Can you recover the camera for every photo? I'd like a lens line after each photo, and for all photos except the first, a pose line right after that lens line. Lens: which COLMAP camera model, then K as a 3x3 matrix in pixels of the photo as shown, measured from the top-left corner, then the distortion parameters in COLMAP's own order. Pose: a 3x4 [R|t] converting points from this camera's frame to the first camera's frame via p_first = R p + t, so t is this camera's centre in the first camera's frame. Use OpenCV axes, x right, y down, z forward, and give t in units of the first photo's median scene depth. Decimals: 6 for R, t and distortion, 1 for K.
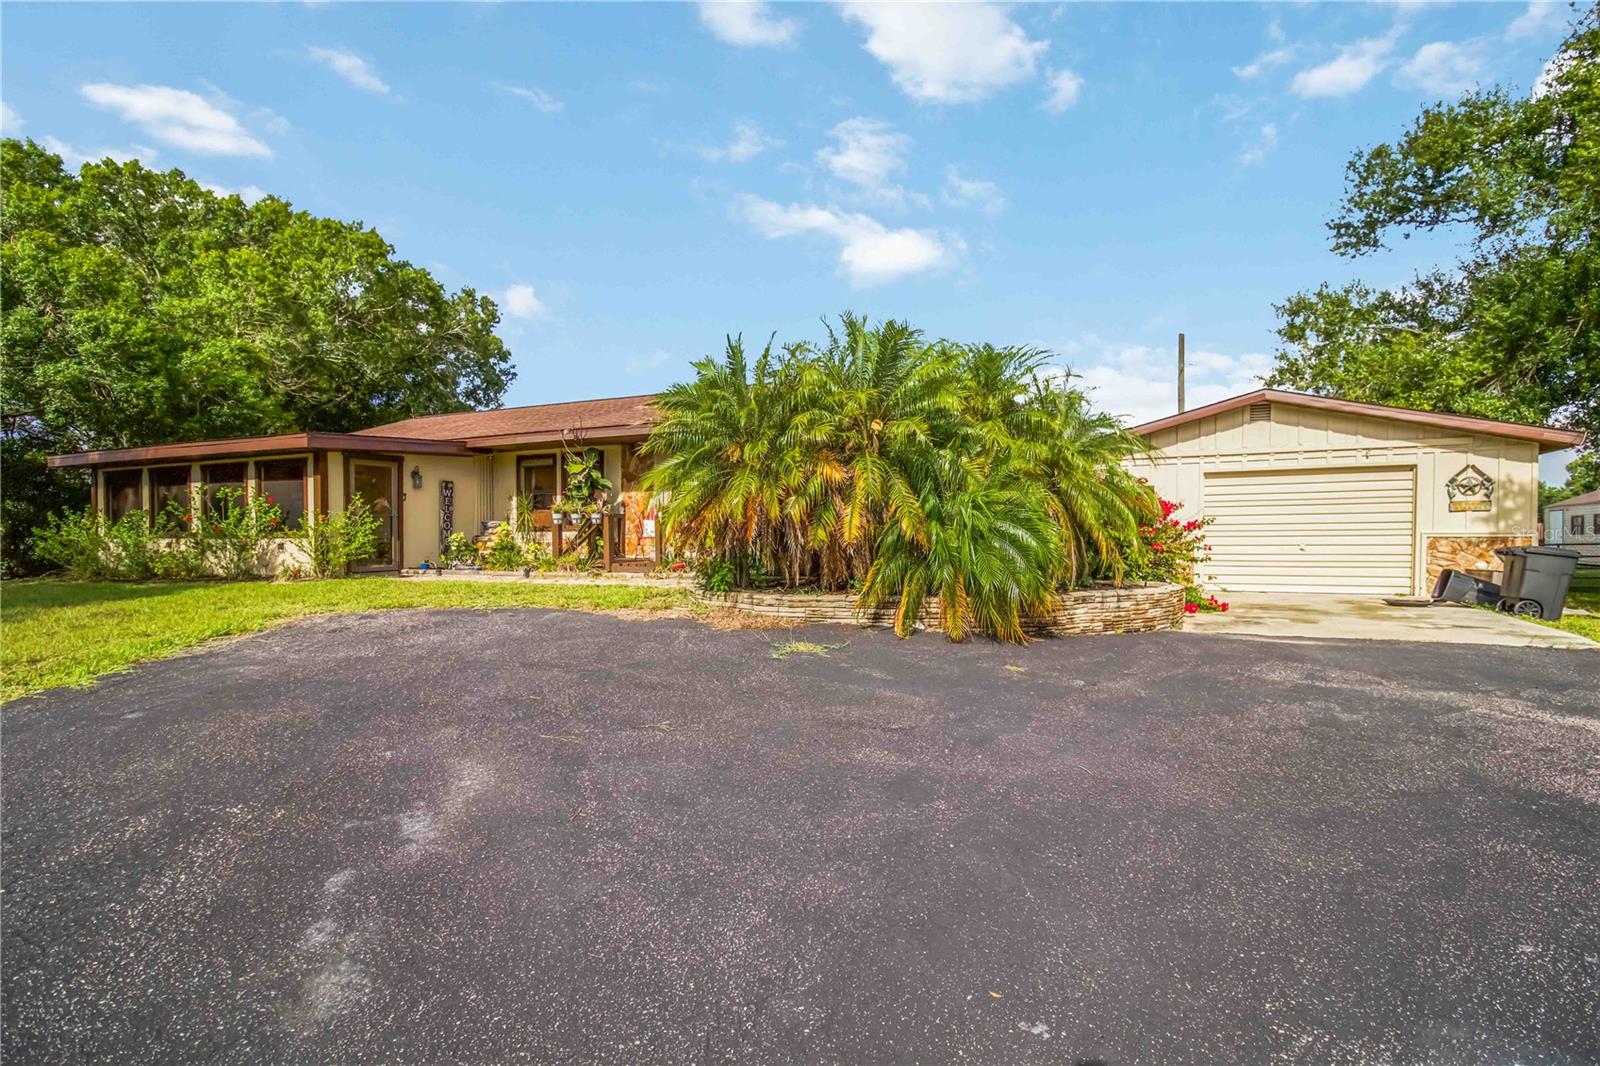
lens RADIAL K [[740.7, 0, 807.2], [0, 740.7, 547.5], [0, 0, 1]] dist [-0.000382, -0.003550]
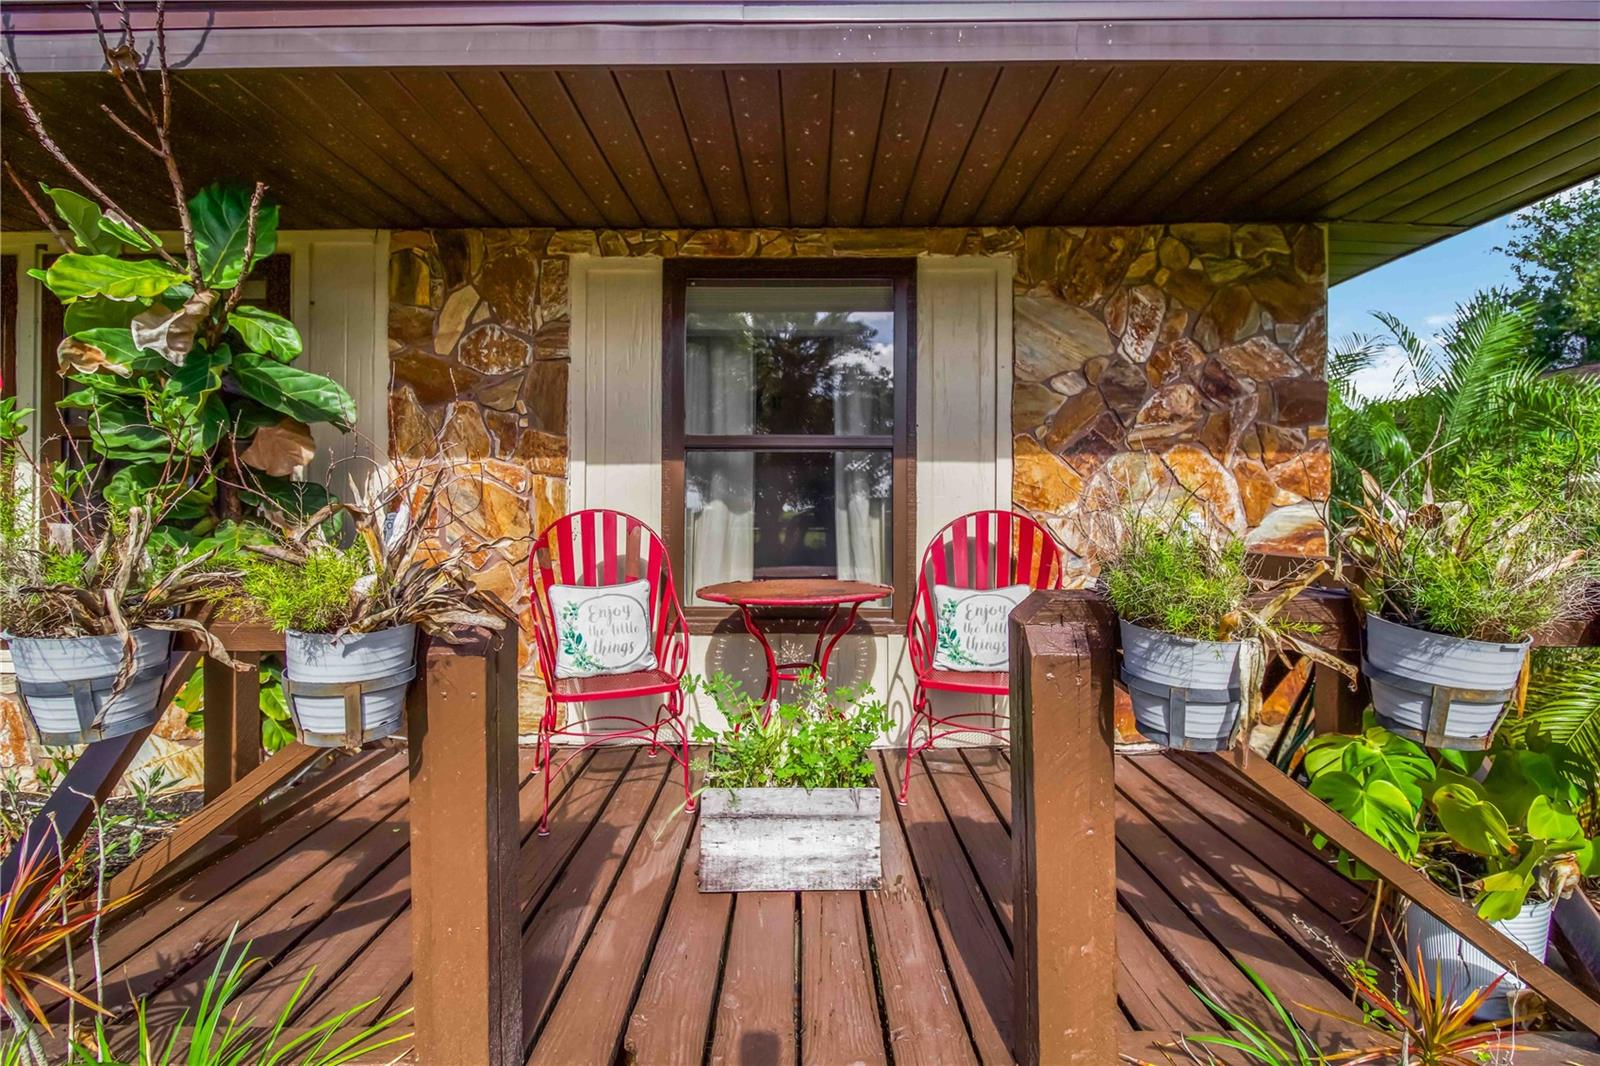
lens RADIAL K [[746.7, 0, 799.9], [0, 746.7, 513.2], [0, 0, 1]] dist [0.023021, -0.016739]
pose [[0.916751, 0.008716, 0.399365, -0.218108], [0.000700, 0.999725, -0.023425, -0.047477], [-0.399459, 0.021754, 0.916493, 0.715307]]
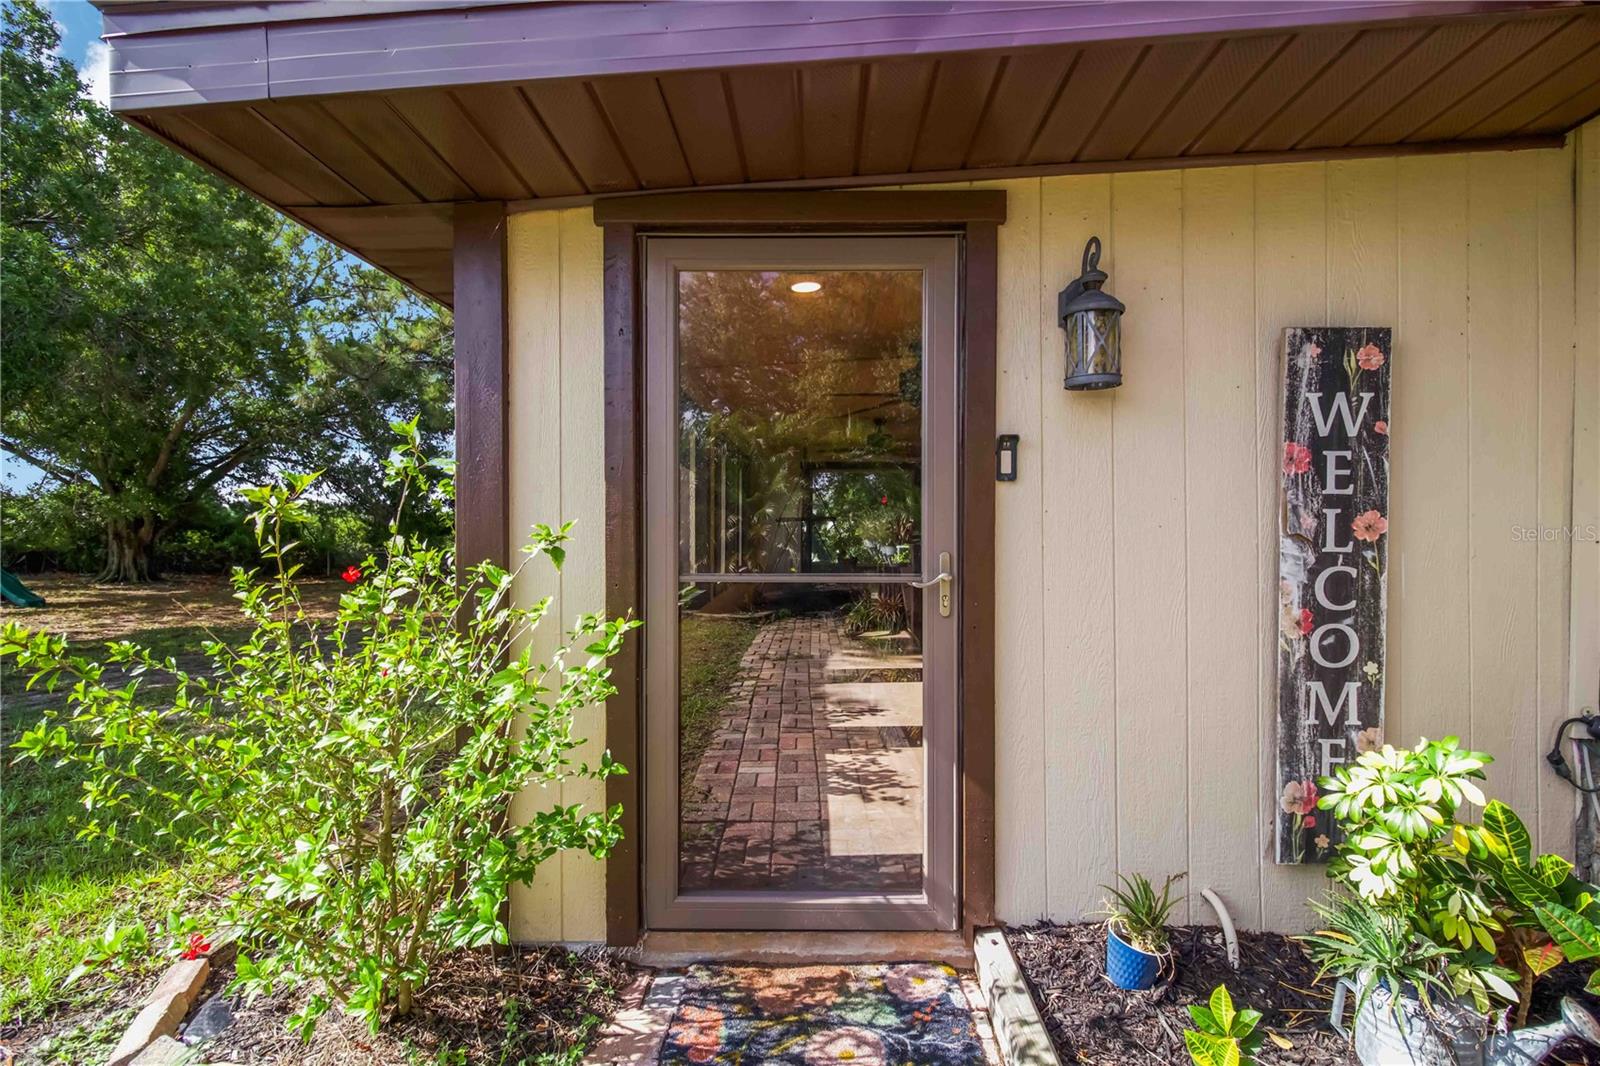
lens RADIAL K [[746.7, 0, 799.9], [0, 746.7, 513.2], [0, 0, 1]] dist [0.023021, -0.016739]
pose [[0.406384, 0.004490, -0.913691, -0.386605], [-0.021157, 0.999766, -0.004497, -0.050704], [0.913457, 0.021159, 0.406384, 0.826123]]
